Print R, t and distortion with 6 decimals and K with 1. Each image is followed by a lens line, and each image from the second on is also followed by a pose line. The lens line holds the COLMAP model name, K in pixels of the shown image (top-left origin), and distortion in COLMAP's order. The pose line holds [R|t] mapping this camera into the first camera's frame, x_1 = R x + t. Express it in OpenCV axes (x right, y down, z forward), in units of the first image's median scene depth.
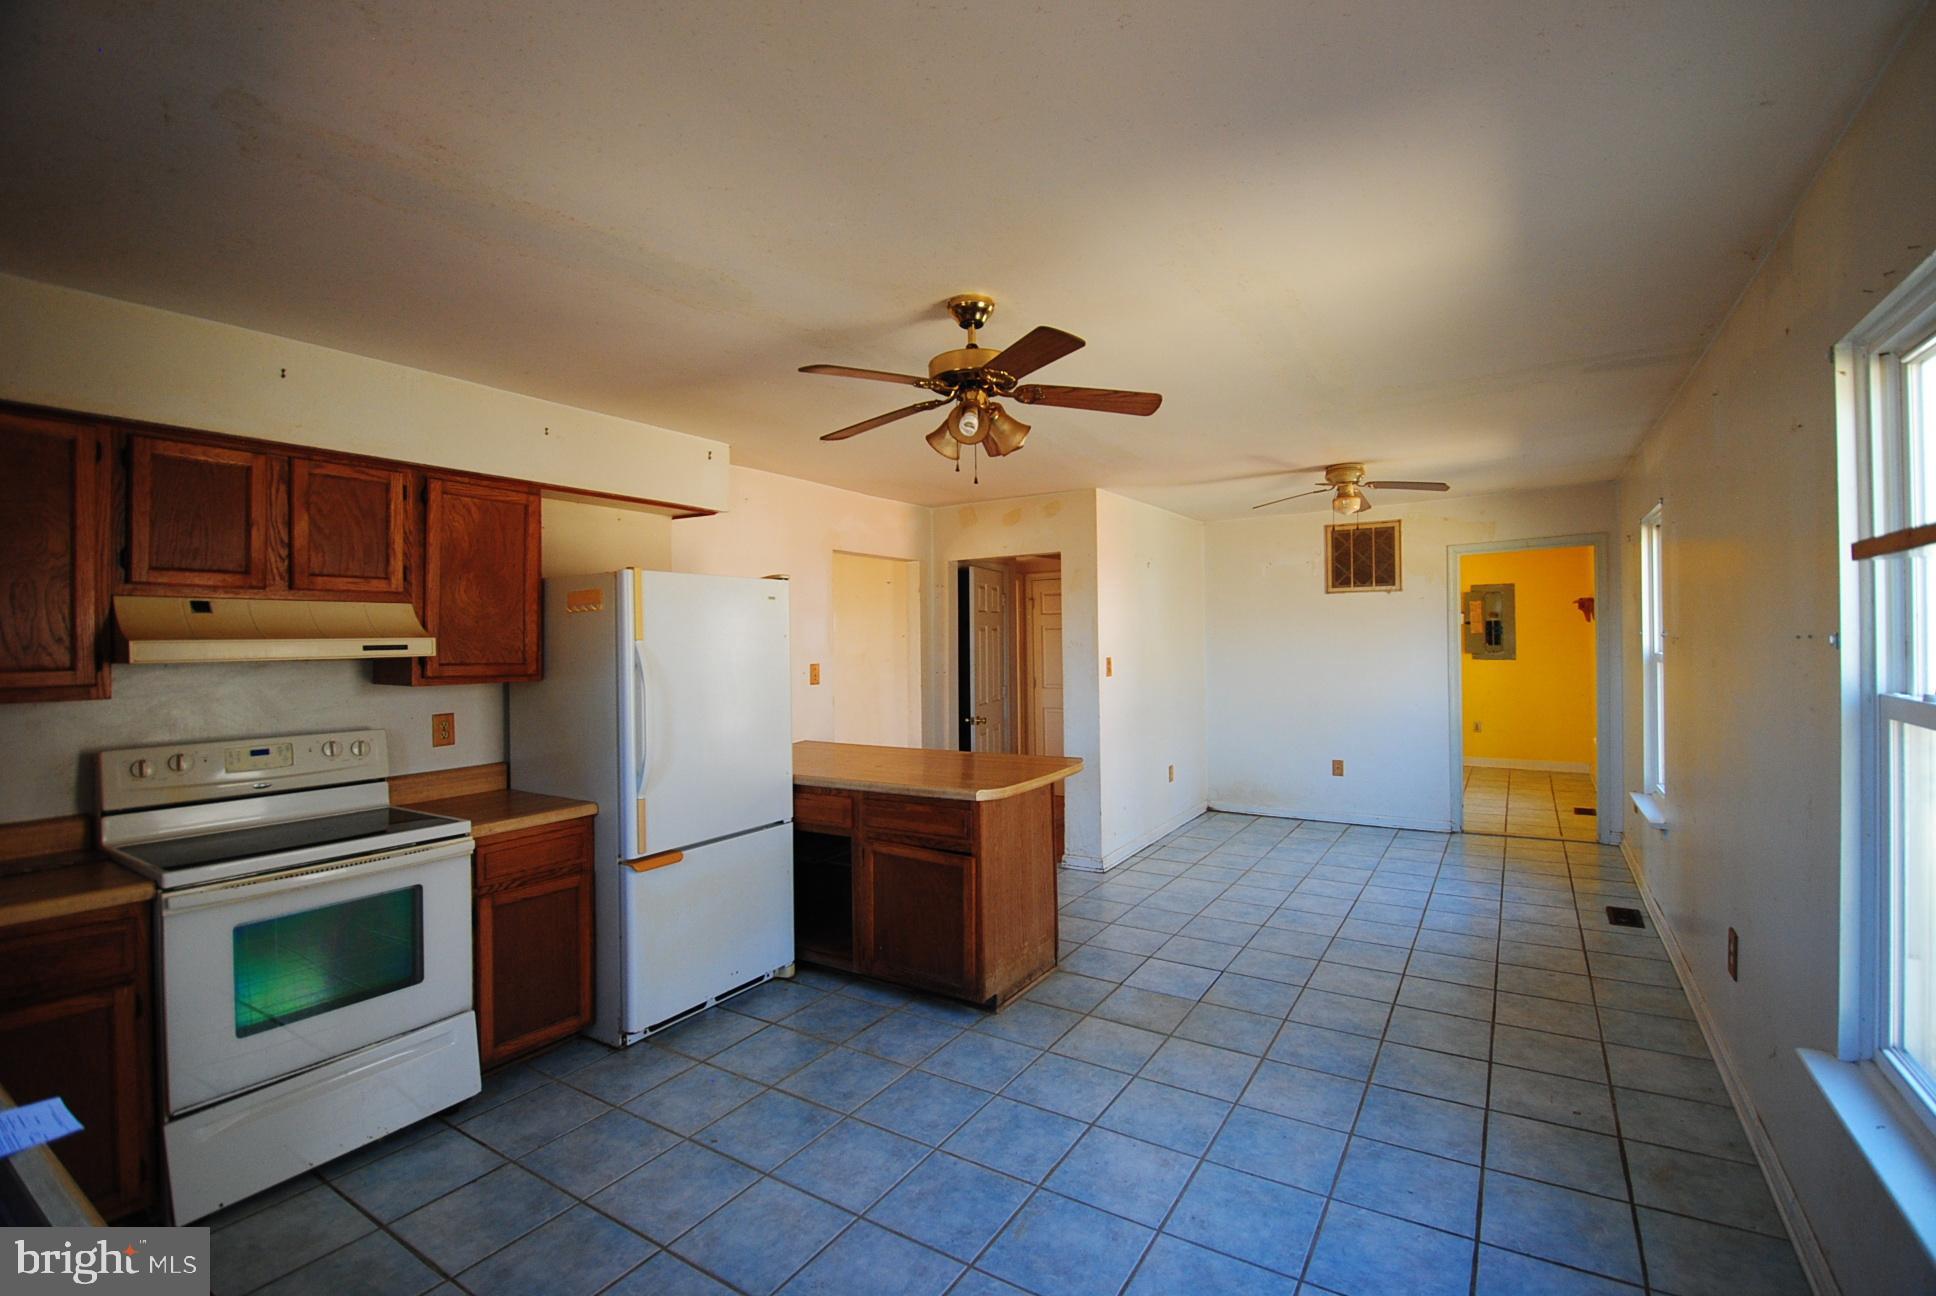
lens RADIAL K [[849.0, 0, 981.7], [0, 849.0, 635.4], [0, 0, 1]] dist [0.023940, -0.028328]
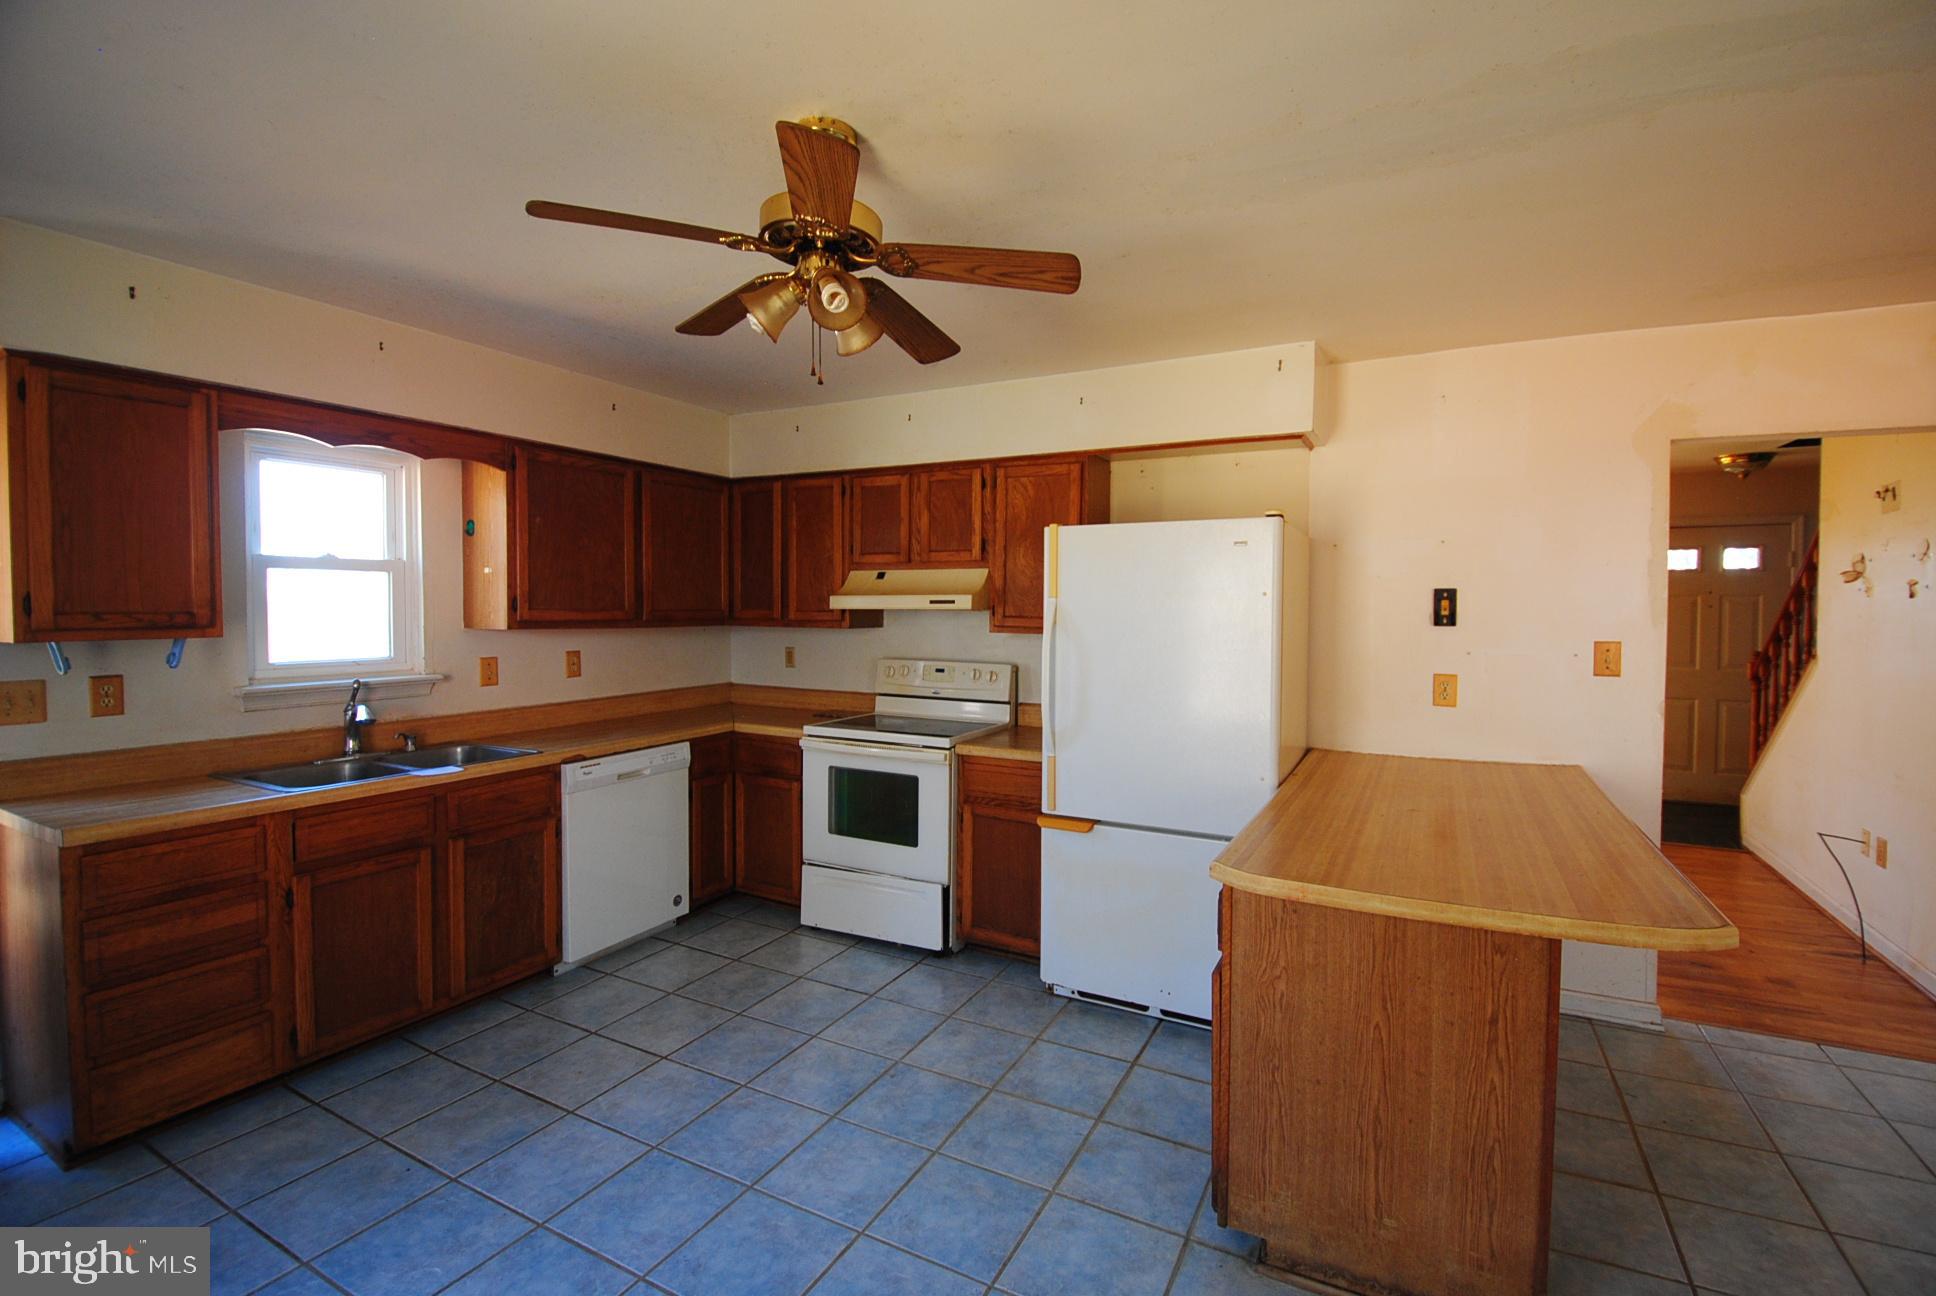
lens RADIAL K [[849.0, 0, 981.7], [0, 849.0, 635.4], [0, 0, 1]] dist [0.023940, -0.028328]
pose [[0.081572, 0.050324, -0.995396, 0.647231], [-0.000537, 0.998727, 0.050448, -0.001077], [0.996667, -0.003580, 0.081495, 0.932841]]
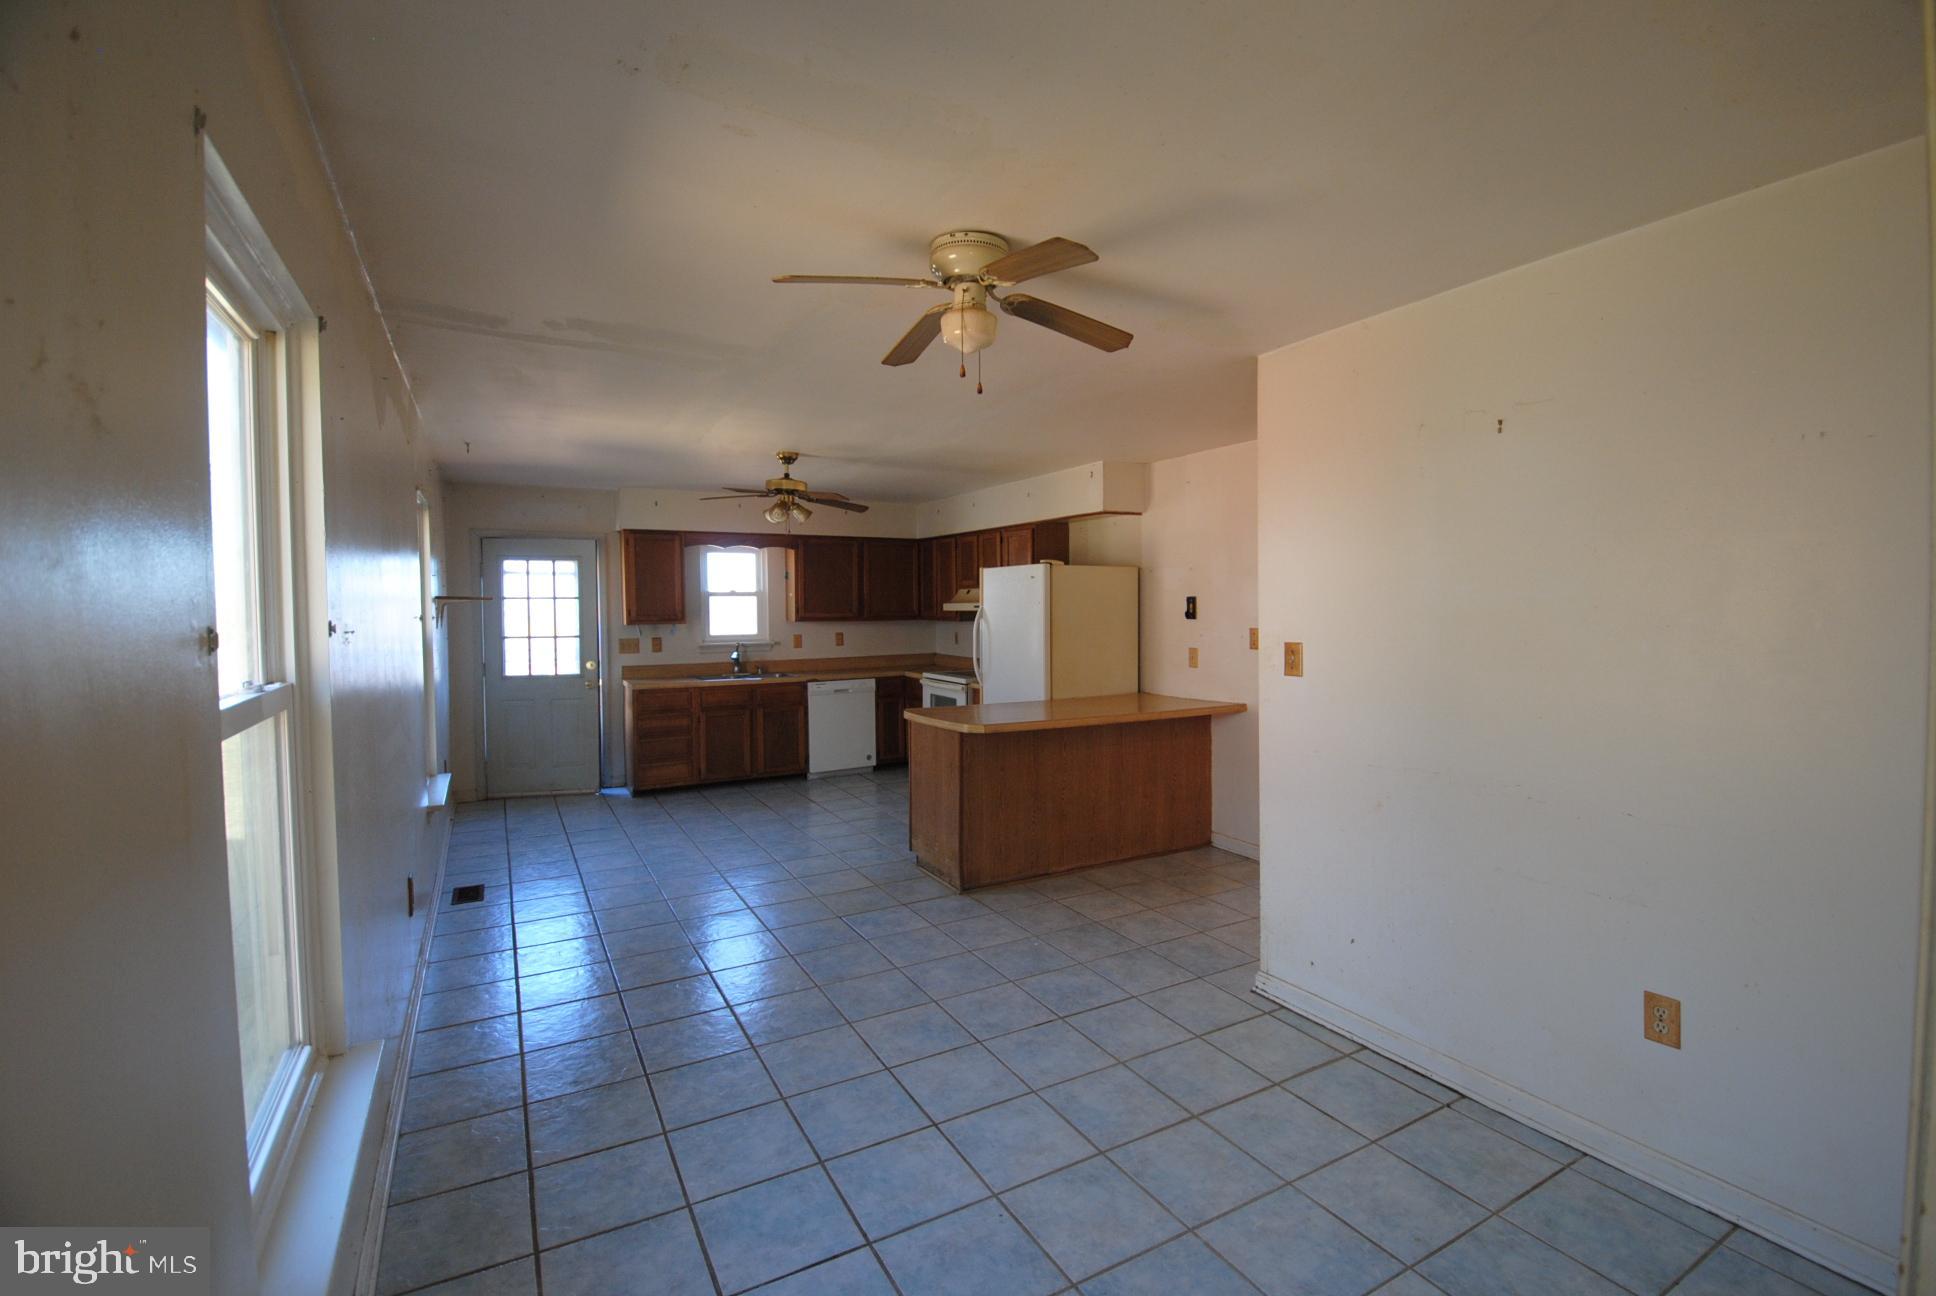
lens RADIAL K [[849.0, 0, 981.7], [0, 849.0, 635.4], [0, 0, 1]] dist [0.023940, -0.028328]
pose [[-0.470055, 0.051960, -0.881107, 1.464624], [0.020525, 0.998639, 0.047942, -0.020405], [0.882399, 0.004451, -0.470481, 2.137297]]
